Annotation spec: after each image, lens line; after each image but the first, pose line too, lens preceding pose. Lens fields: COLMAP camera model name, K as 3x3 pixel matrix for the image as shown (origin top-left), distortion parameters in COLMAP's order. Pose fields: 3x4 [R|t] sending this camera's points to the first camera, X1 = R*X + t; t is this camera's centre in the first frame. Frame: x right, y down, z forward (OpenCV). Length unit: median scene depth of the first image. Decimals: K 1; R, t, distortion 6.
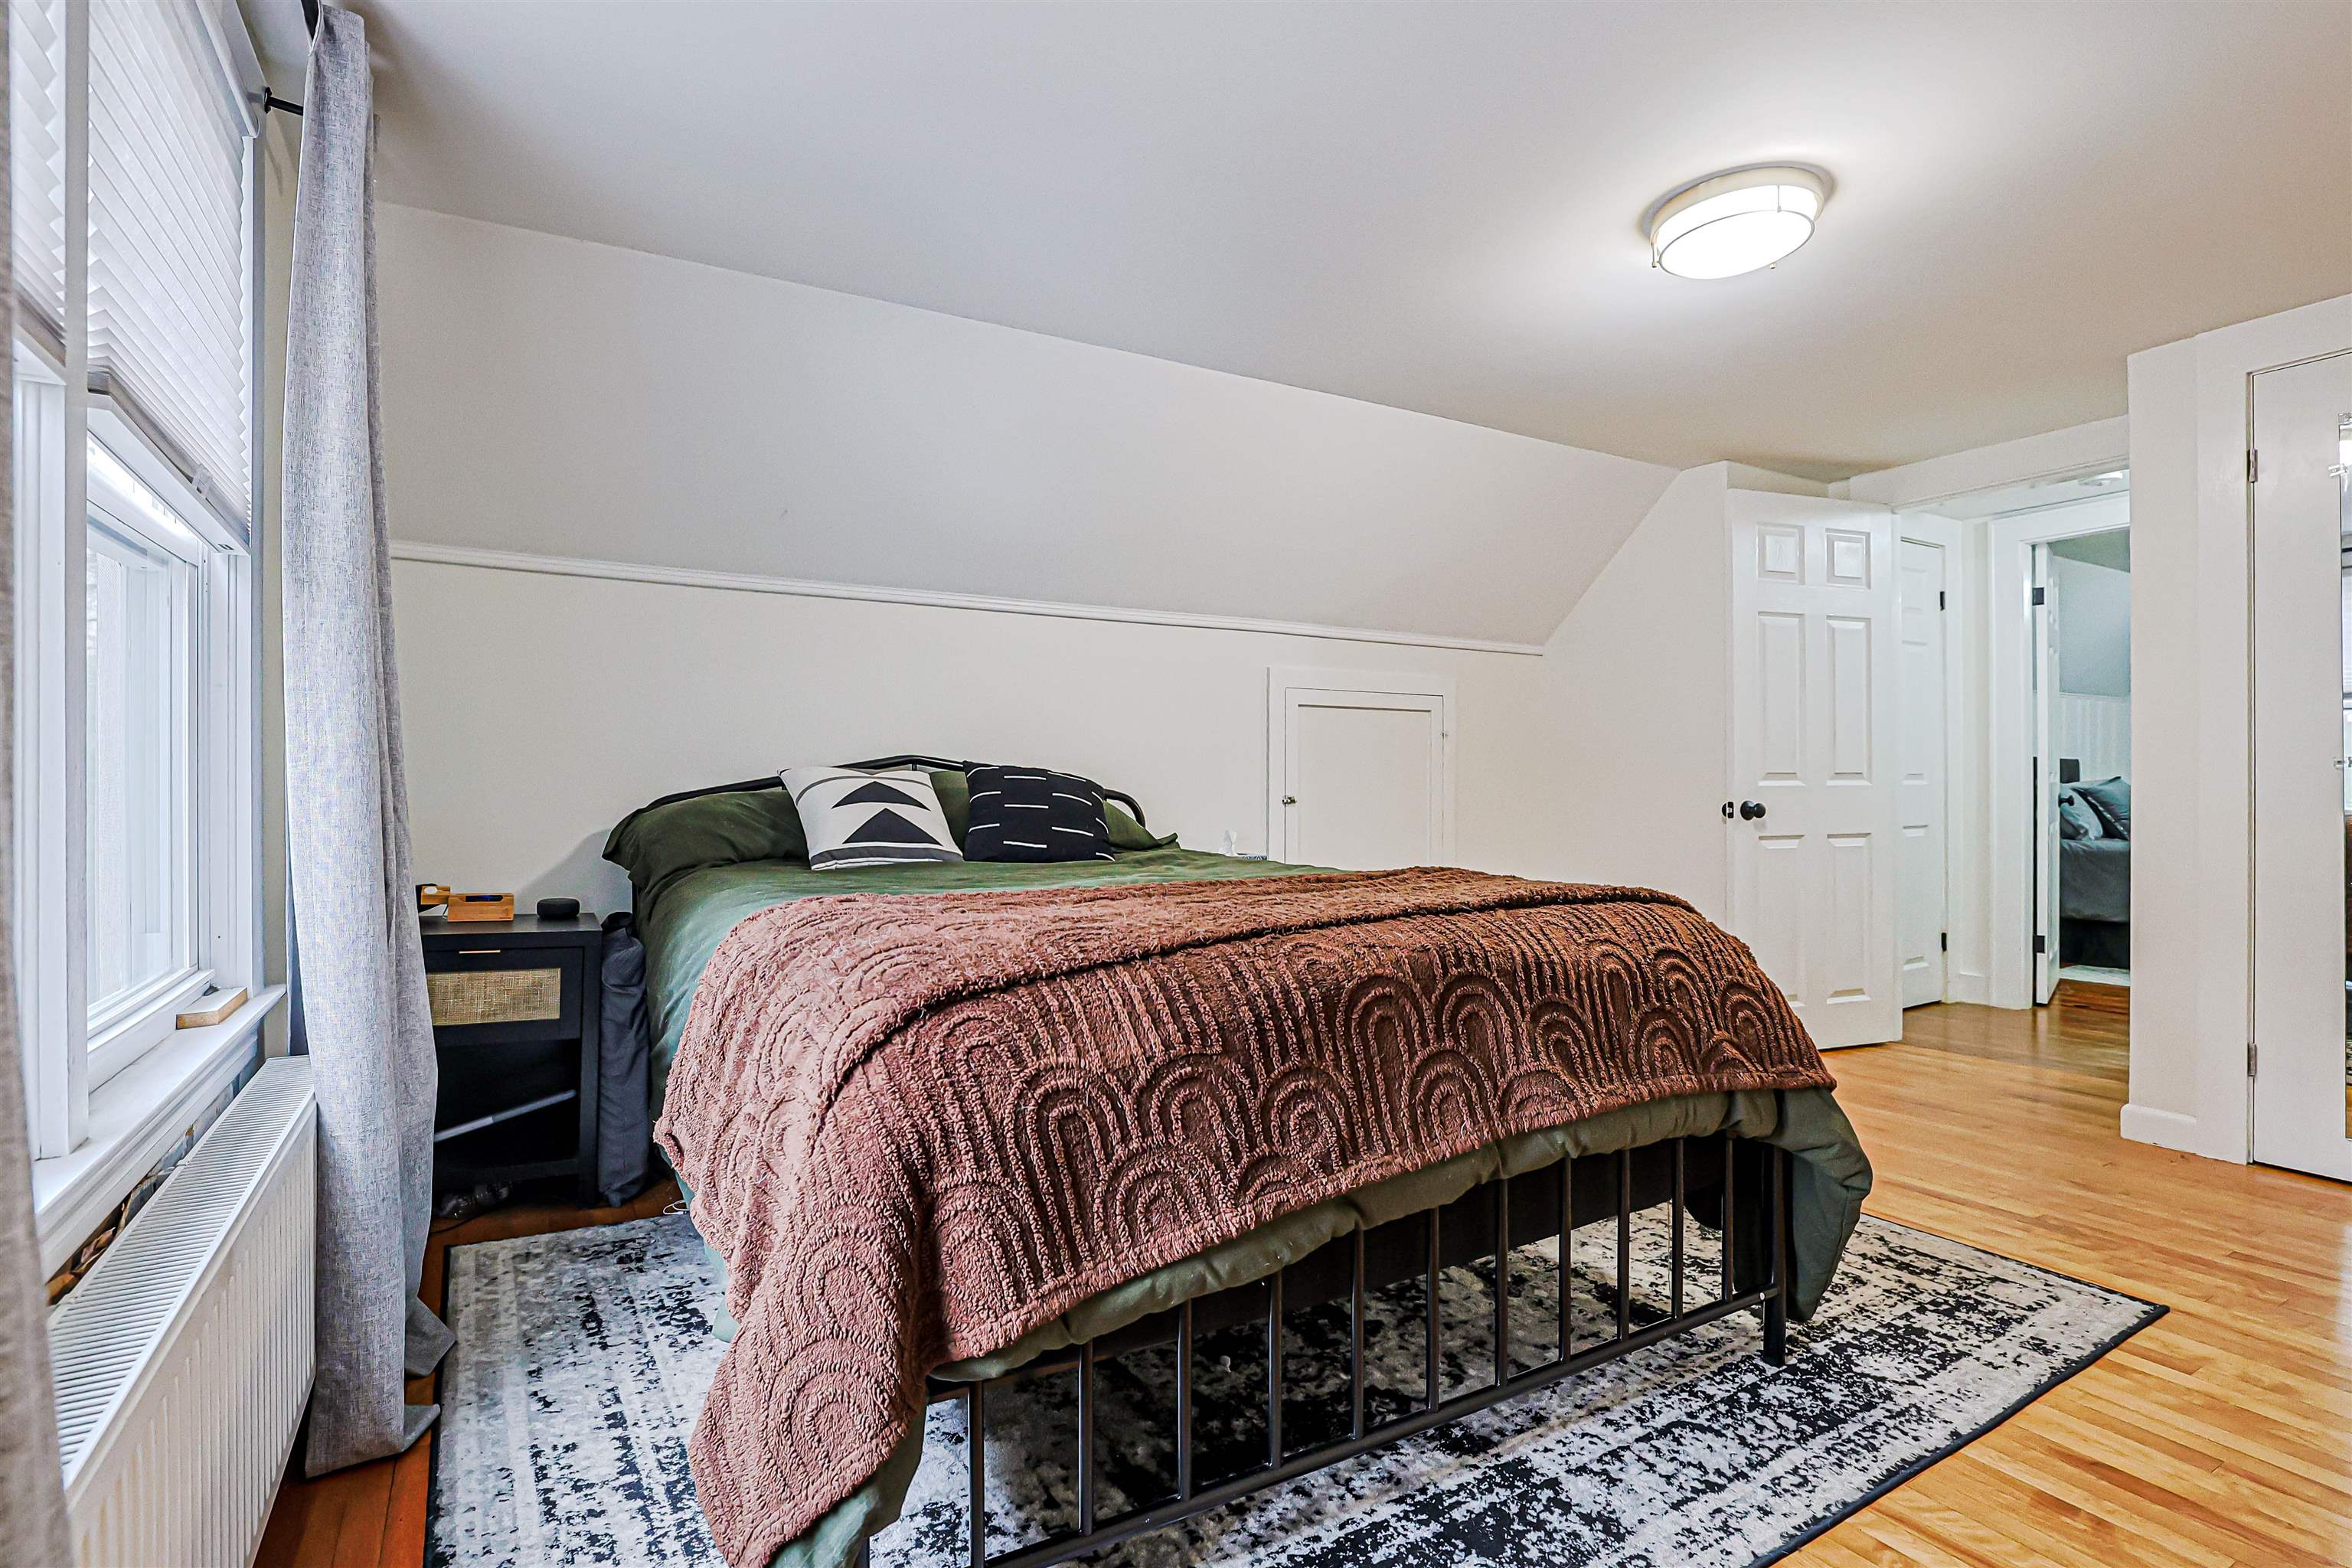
lens RADIAL K [[1135.6, 0, 1132.4], [0, 1135.6, 781.1], [0, 0, 1]] dist [-0.055832, 0.022588]
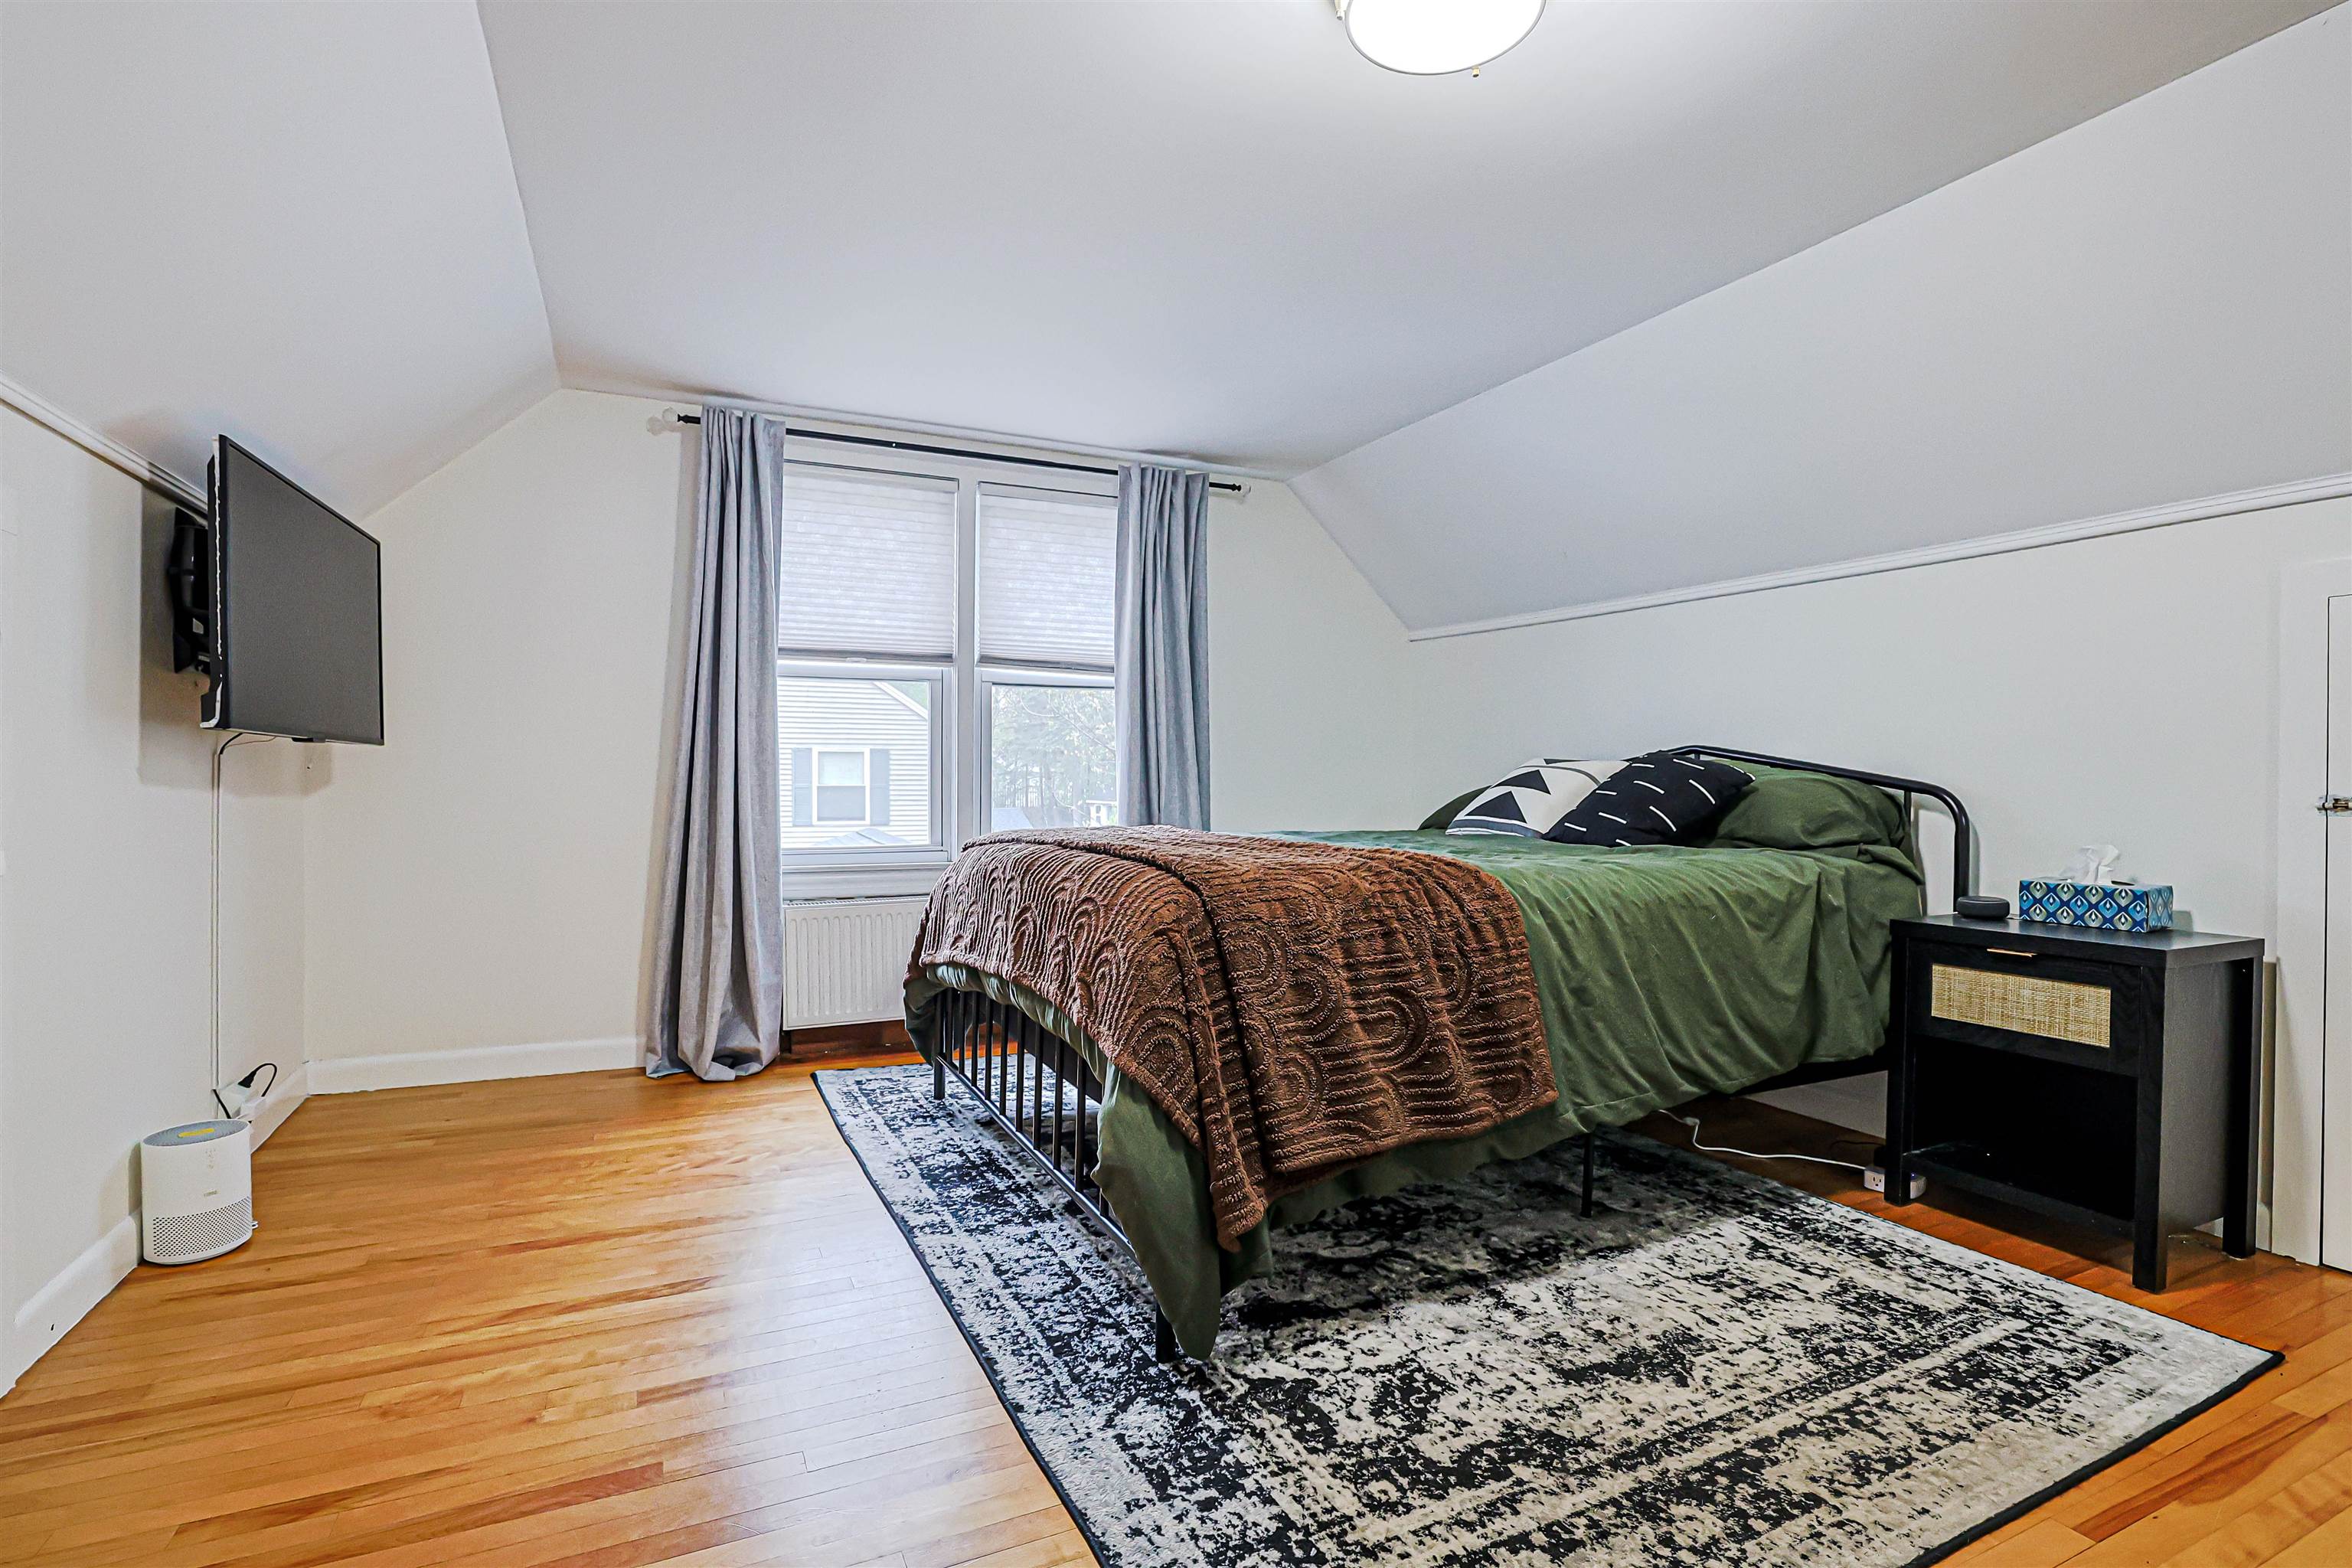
lens RADIAL K [[1129.3, 0, 1180.0], [0, 1129.3, 785.0], [0, 0, 1]] dist [-0.053346, 0.022444]
pose [[-0.074048, 0.003158, -0.997250, 1.544766], [-0.009588, 0.999947, 0.003879, 0.016265], [0.997209, 0.009849, -0.074014, 1.072466]]
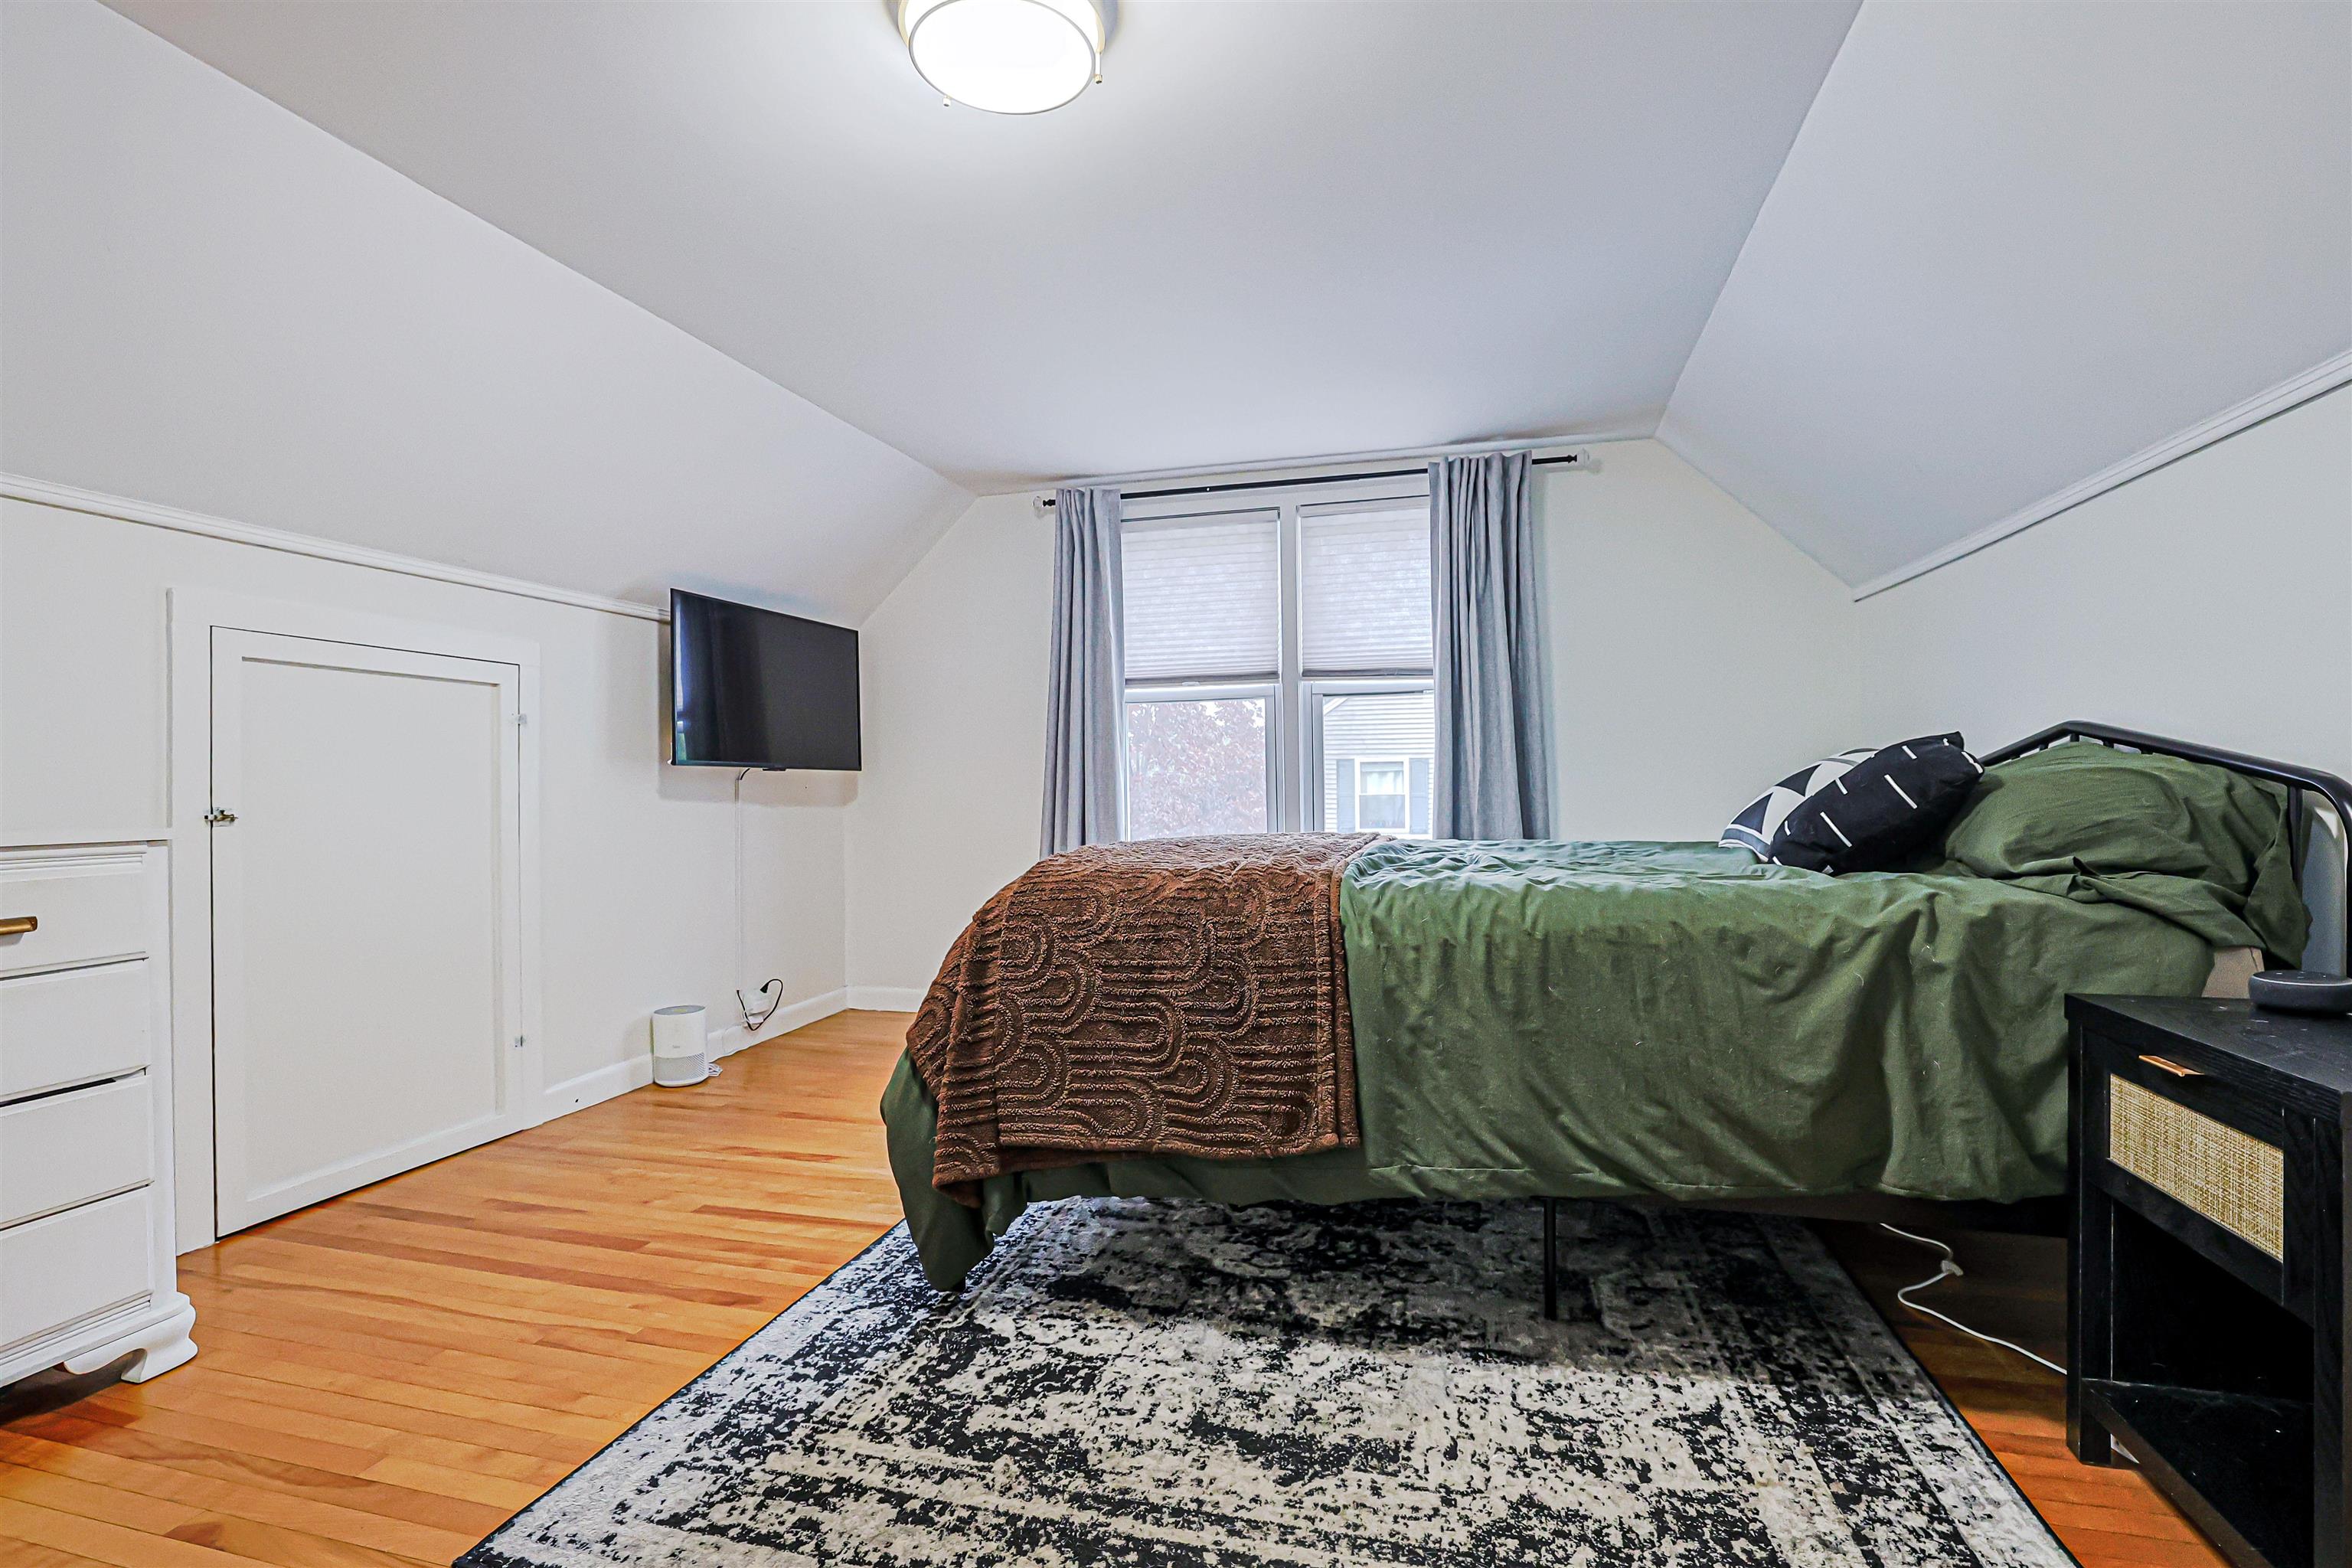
lens RADIAL K [[1129.3, 0, 1180.0], [0, 1129.3, 785.0], [0, 0, 1]] dist [-0.053346, 0.022444]
pose [[-0.717530, 0.003914, -0.696517, 1.197935], [0.007274, 0.999972, -0.001875, 0.015396], [0.696490, -0.006412, -0.717538, 1.962837]]
